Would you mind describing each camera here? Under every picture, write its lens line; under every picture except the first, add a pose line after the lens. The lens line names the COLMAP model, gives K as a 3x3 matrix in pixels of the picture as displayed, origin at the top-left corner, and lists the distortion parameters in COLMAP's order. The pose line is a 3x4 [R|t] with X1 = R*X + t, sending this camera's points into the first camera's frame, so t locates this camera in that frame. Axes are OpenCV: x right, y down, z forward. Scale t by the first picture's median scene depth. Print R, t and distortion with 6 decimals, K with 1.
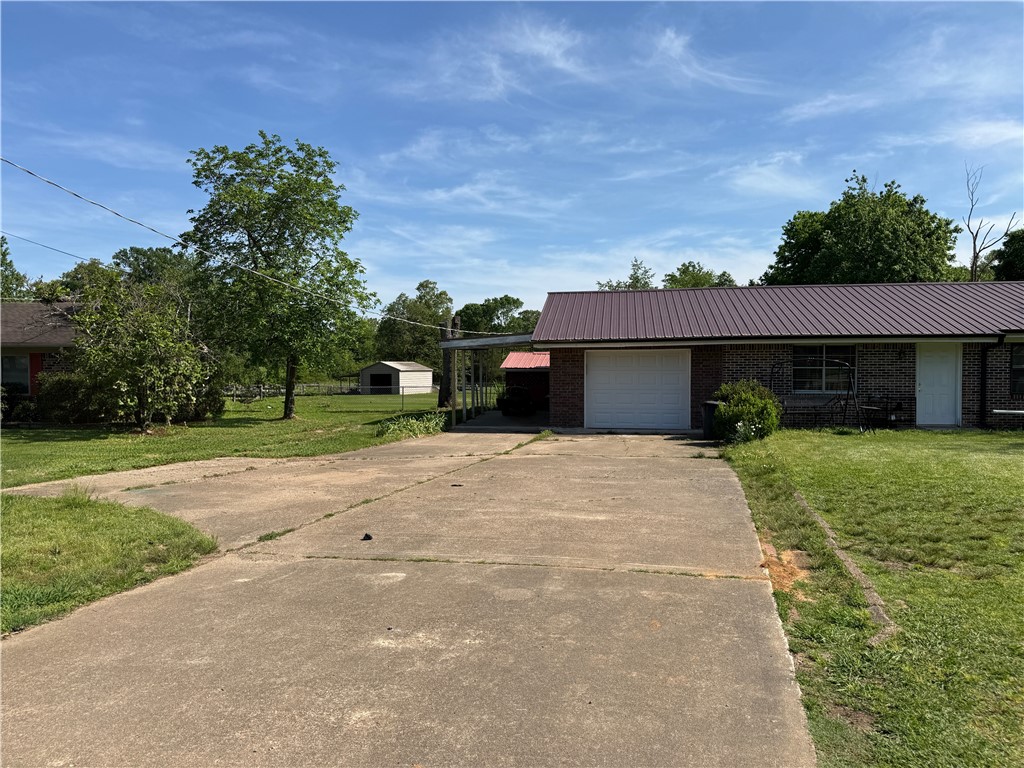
lens RADIAL K [[711.7, 0, 516.2], [0, 711.7, 384.1], [0, 0, 1]] dist [0.093952, -0.127029]
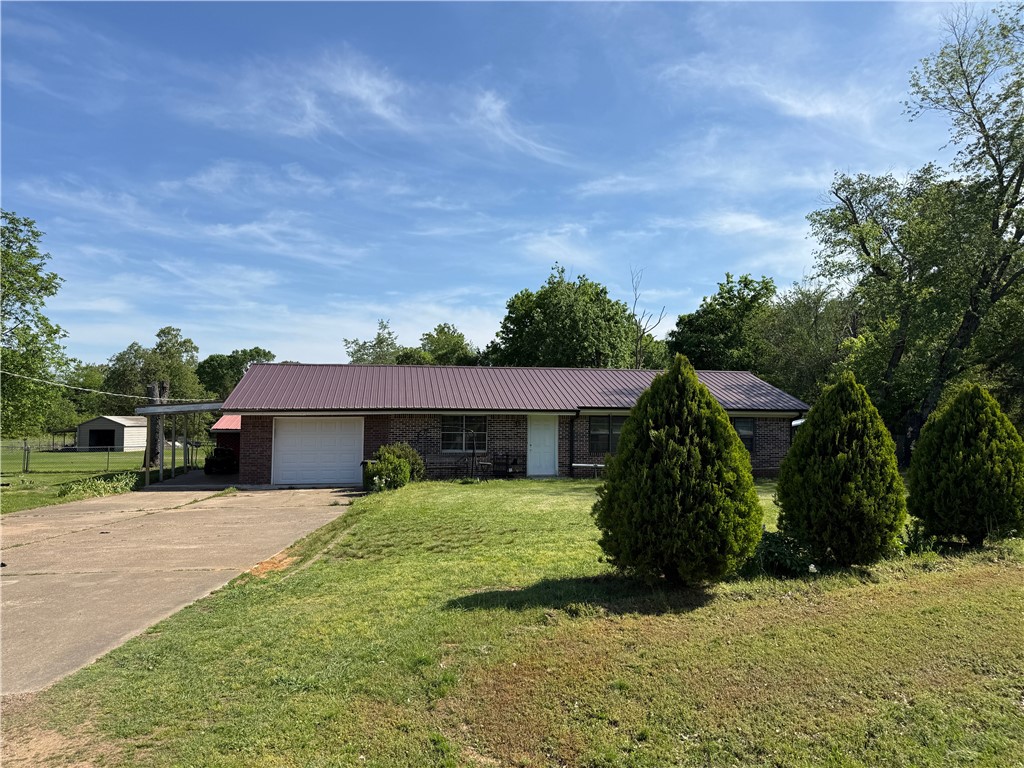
lens RADIAL K [[707.0, 0, 514.7], [0, 707.0, 389.0], [0, 0, 1]] dist [0.099359, -0.151271]
pose [[0.949048, 0.020825, 0.314443, 0.087182], [0.000322, 0.997750, -0.067049, -0.012862], [-0.315132, 0.063734, 0.946905, -0.204413]]
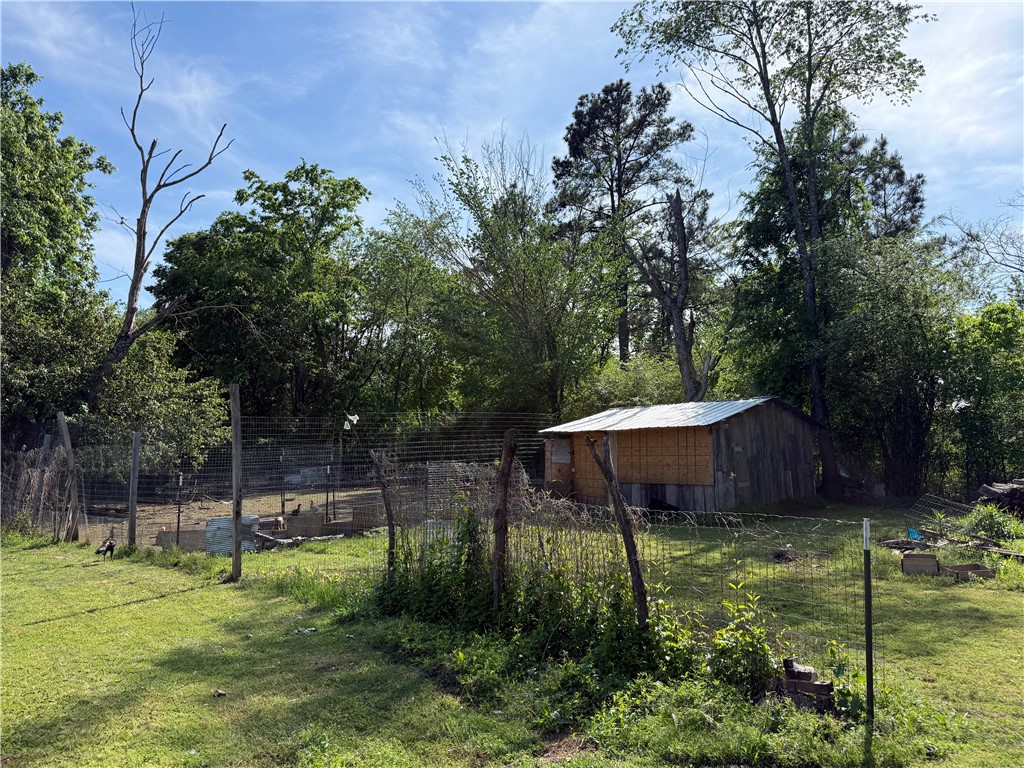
lens RADIAL K [[718.5, 0, 512.0], [0, 718.5, 384.0], [0, 0, 1]] dist [-0.004850, -0.003620]
pose [[0.458371, 0.059631, 0.886758, 0.738334], [0.040100, 0.995343, -0.087660, -0.026285], [-0.887856, 0.075740, 0.453845, 1.277459]]
